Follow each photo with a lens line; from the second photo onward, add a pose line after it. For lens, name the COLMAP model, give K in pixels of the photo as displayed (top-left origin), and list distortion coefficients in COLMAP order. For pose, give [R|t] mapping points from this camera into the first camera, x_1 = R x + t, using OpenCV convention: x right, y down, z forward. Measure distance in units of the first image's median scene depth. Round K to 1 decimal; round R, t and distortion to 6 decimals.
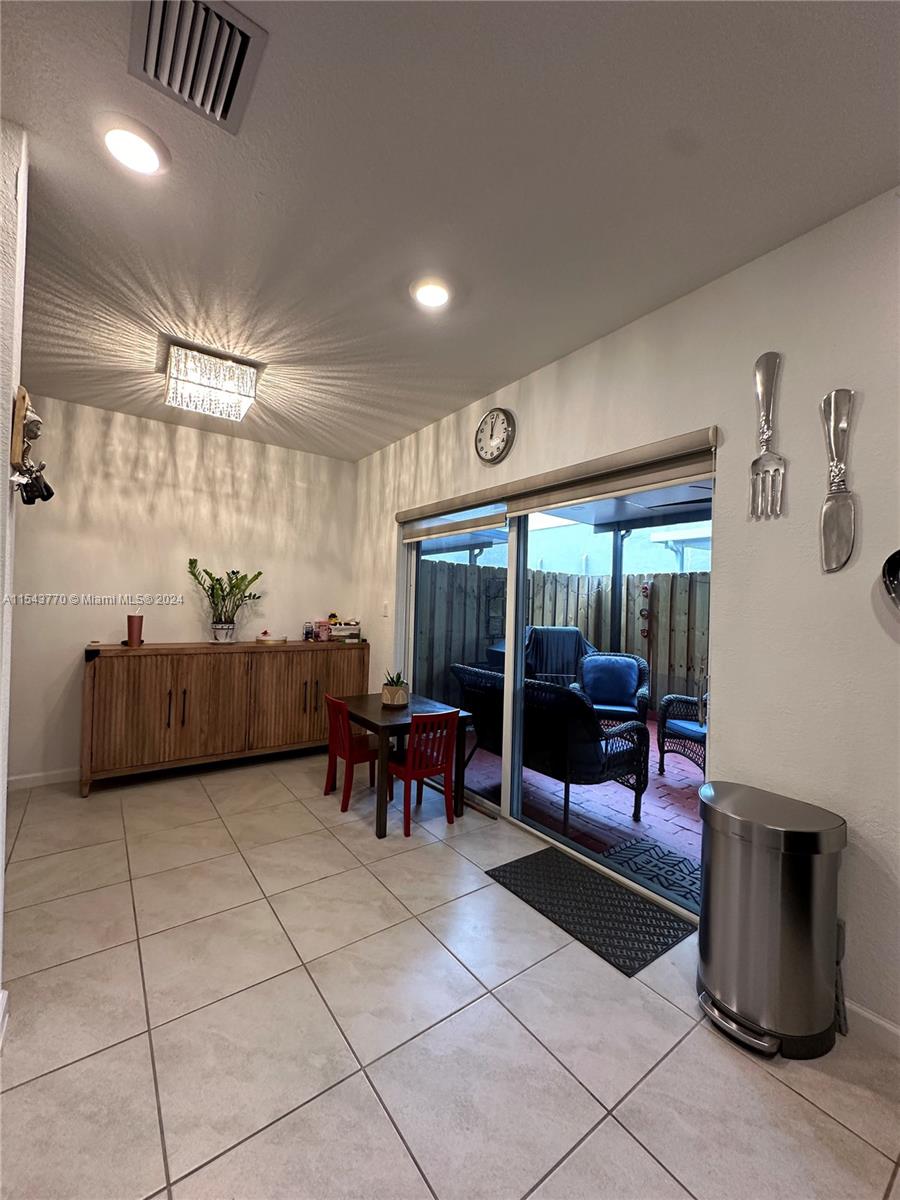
lens RADIAL K [[479.5, 0, 449.5], [0, 479.5, 602.9], [0, 0, 1]] dist [-0.006214, 0.001189]
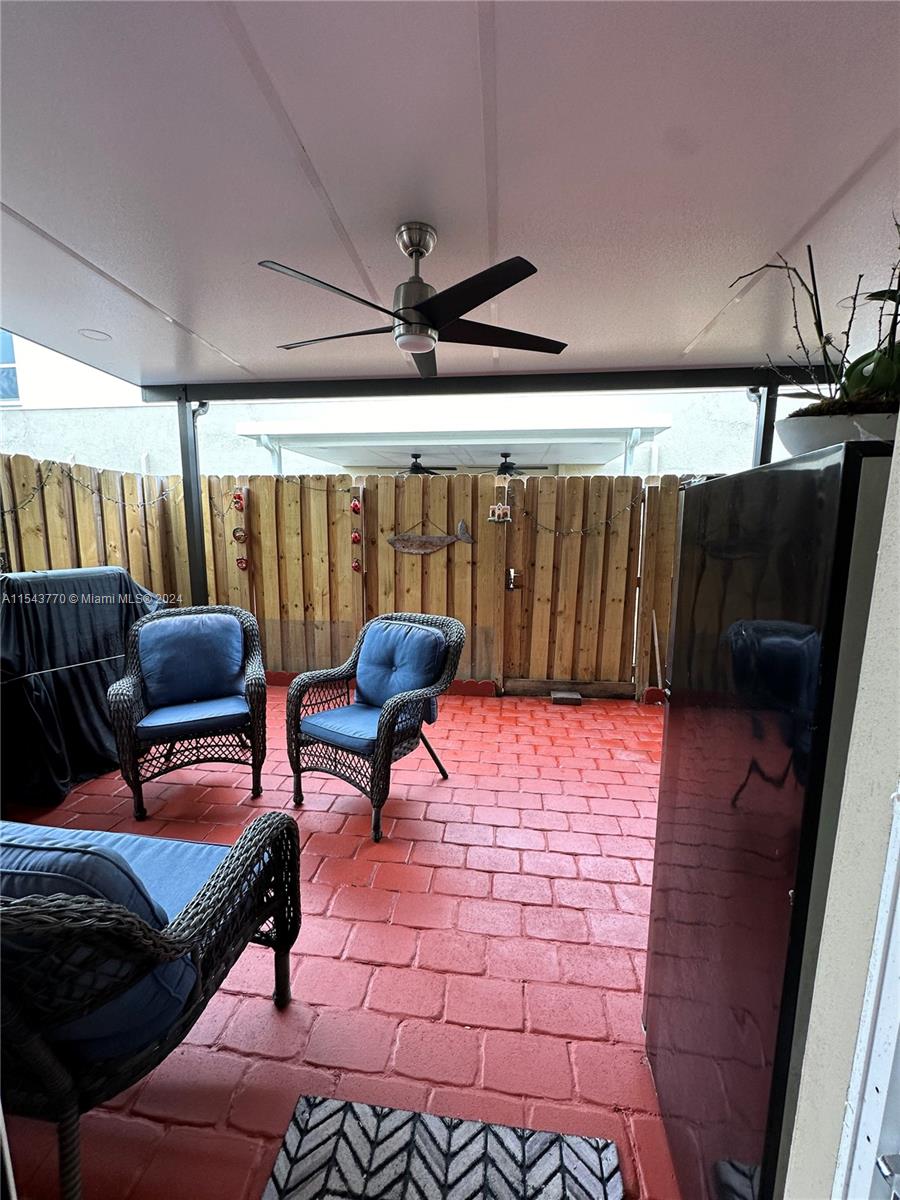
lens RADIAL K [[479.5, 0, 447.1], [0, 479.5, 601.8], [0, 0, 1]] dist [-0.006214, 0.001189]
pose [[0.690988, -0.132572, 0.710605, 0.118754], [0.010419, 0.984763, 0.173588, 0.000384], [-0.722791, -0.112544, 0.681841, 0.324389]]
